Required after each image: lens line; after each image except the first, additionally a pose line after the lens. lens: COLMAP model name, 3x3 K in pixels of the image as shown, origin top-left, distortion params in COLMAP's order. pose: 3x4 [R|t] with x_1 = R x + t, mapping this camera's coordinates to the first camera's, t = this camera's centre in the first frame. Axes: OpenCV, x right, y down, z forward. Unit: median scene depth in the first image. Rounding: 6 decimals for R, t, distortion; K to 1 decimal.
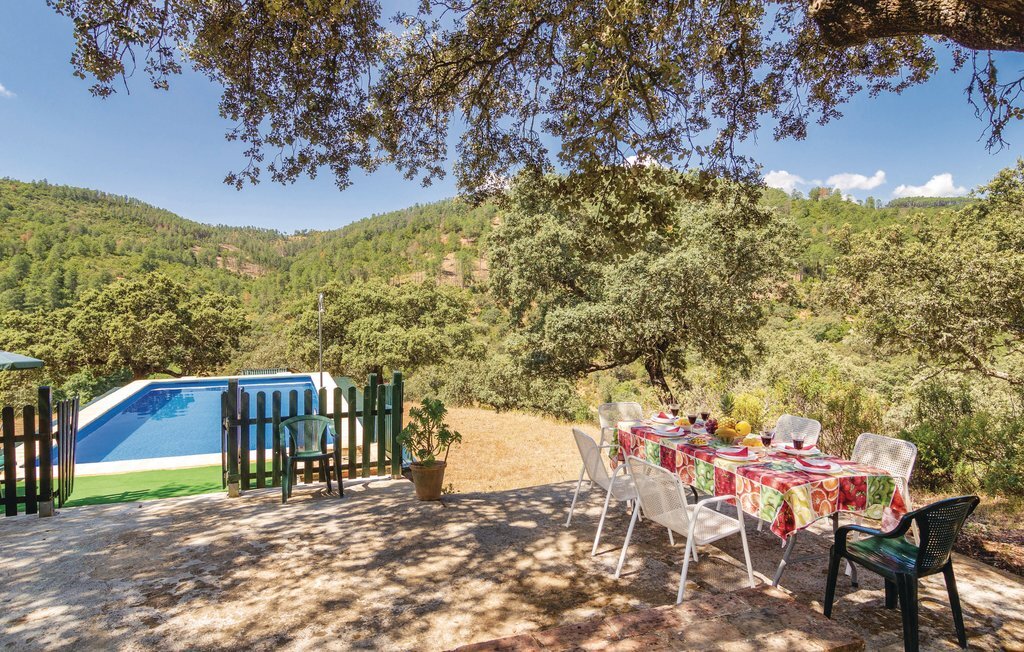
lens RADIAL K [[634.4, 0, 512.0], [0, 634.4, 326.0], [0, 0, 1]] dist [0.001618, 0.001251]
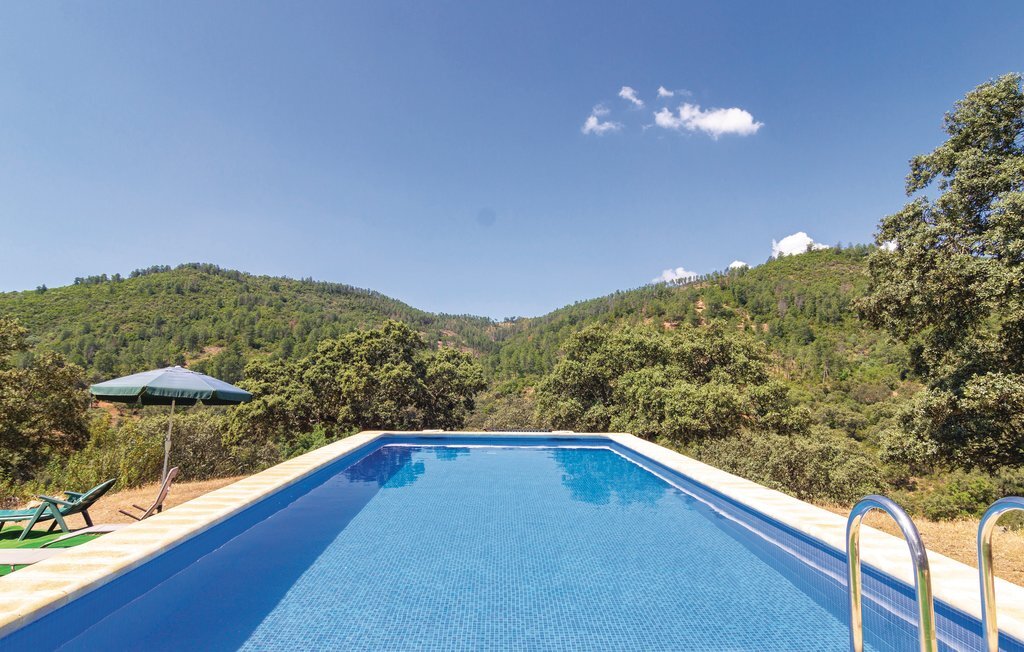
lens RADIAL K [[610.6, 0, 512.0], [0, 610.6, 326.0], [0, 0, 1]] dist [0.002691, 0.001032]
pose [[0.952749, -0.011934, -0.303524, -0.142901], [-0.030640, 0.990356, -0.135117, 0.034934], [0.302209, 0.138032, 0.943195, 0.245549]]
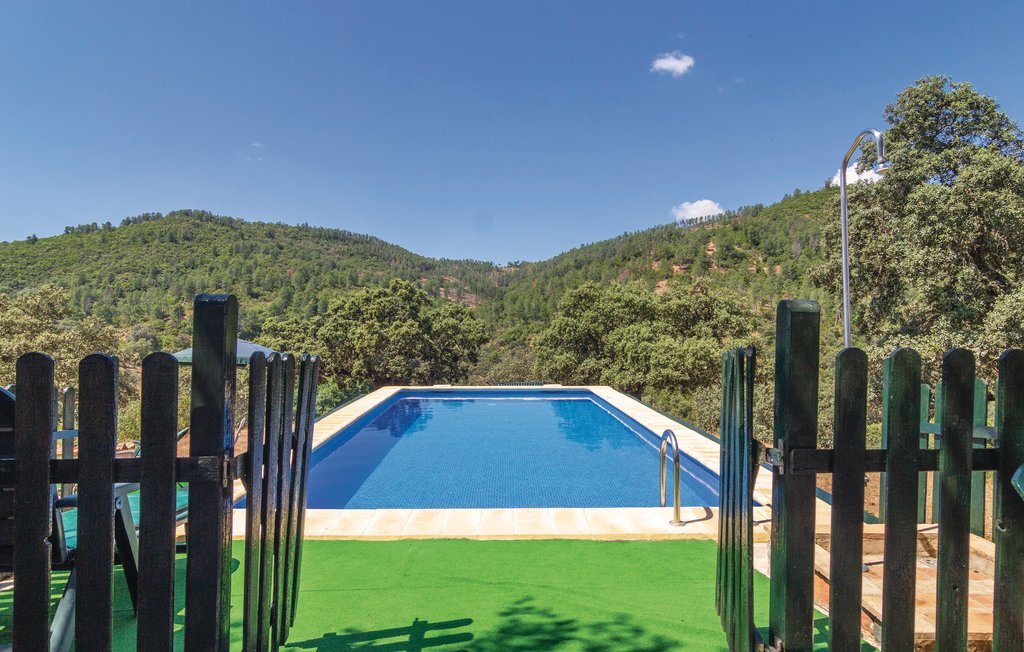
lens RADIAL K [[634.4, 0, 512.0], [0, 634.4, 326.0], [0, 0, 1]] dist [0.001618, 0.001251]
pose [[0.950490, 0.004765, -0.310719, -0.110429], [-0.020235, 0.998709, -0.046583, 0.025868], [0.310096, 0.050564, 0.949360, 0.163661]]
